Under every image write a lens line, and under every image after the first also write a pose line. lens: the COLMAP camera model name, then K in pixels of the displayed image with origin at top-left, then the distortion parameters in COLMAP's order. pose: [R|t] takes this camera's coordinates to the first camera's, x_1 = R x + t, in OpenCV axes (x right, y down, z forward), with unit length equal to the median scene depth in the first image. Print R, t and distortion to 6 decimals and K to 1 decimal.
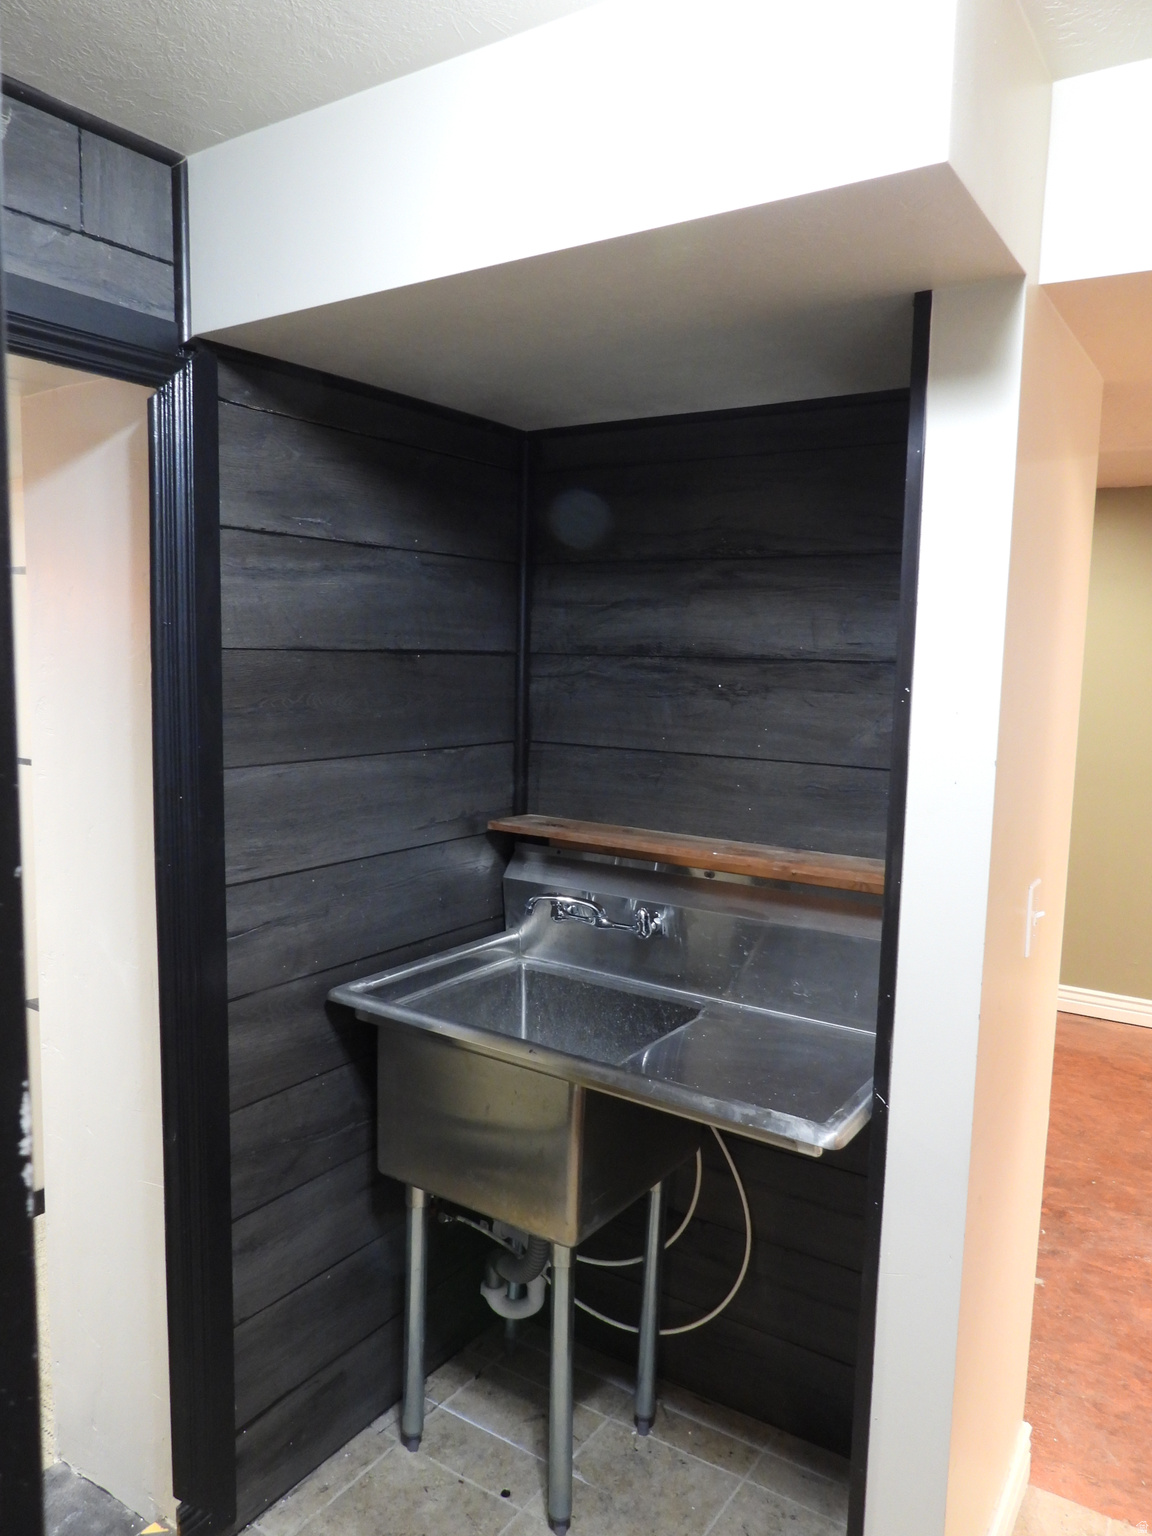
lens RADIAL K [[1091.4, 0, 576.0], [0, 1091.4, 768.0], [0, 0, 1]] dist [-0.020045, 0.006676]
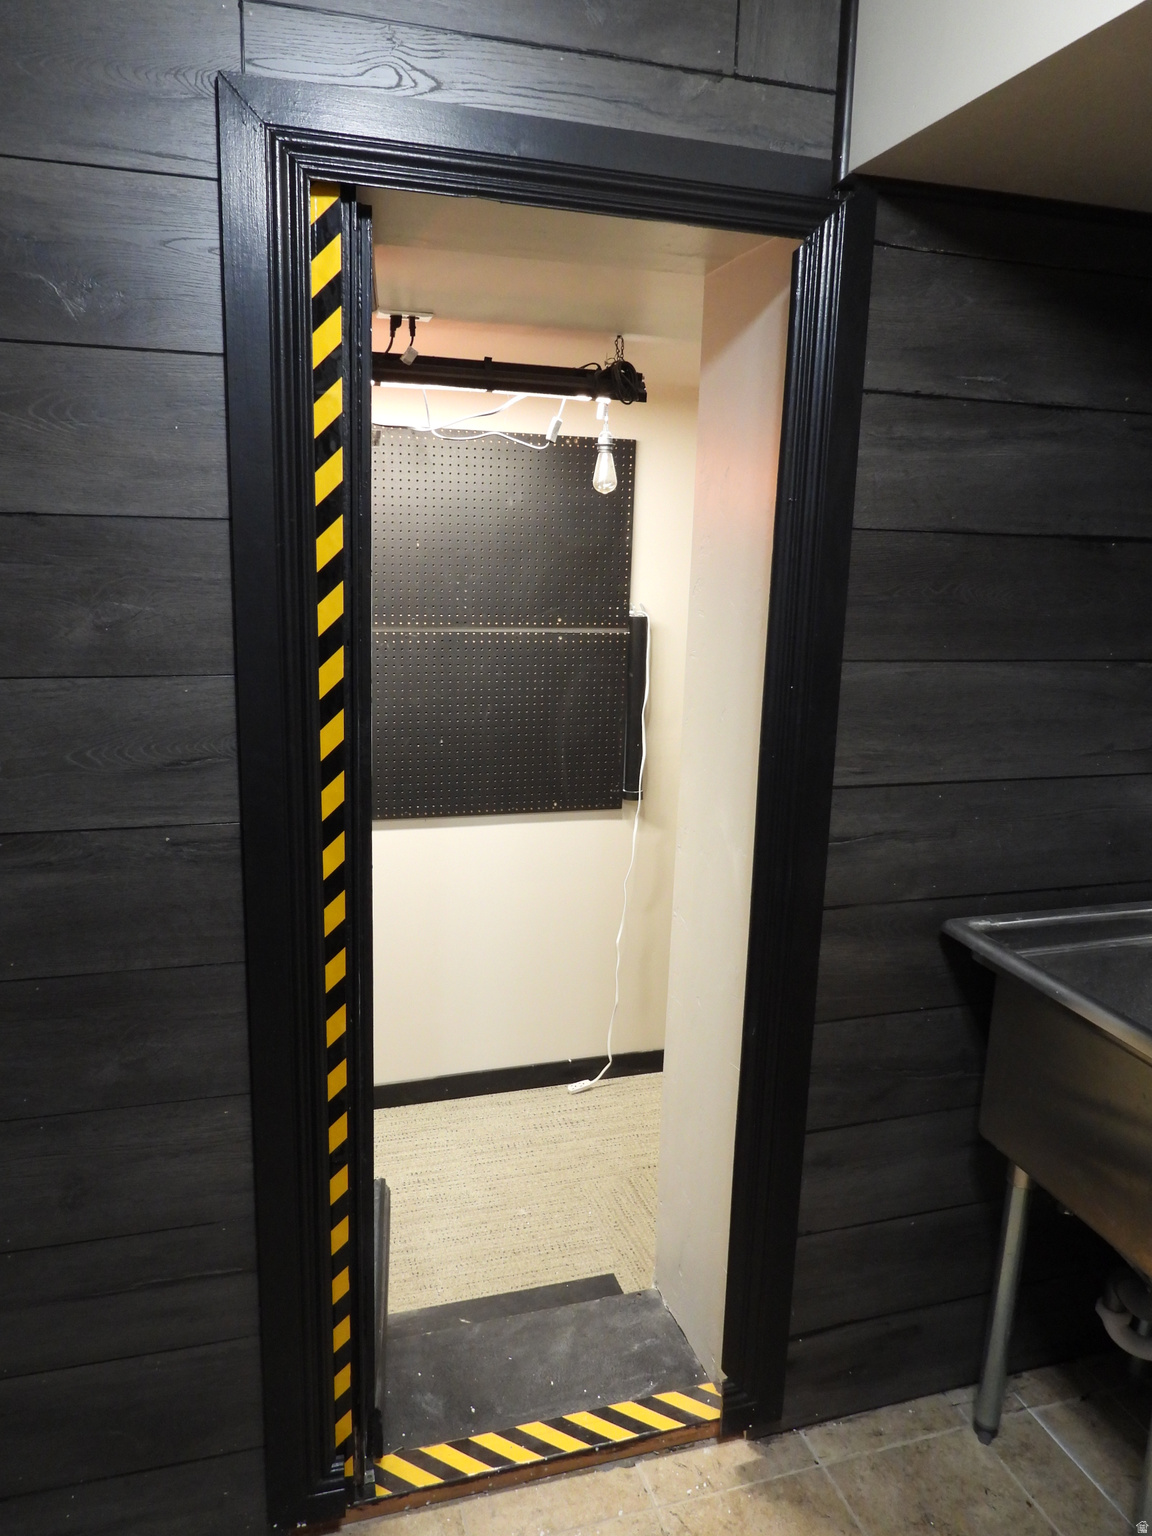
lens RADIAL K [[1098.3, 0, 576.0], [0, 1098.3, 768.0], [0, 0, 1]] dist [-0.018308, 0.009695]
pose [[0.775103, 0.133764, -0.617513, 0.081817], [-0.081443, 0.990332, 0.112296, 0.004210], [0.626564, -0.036749, 0.778503, 0.123400]]
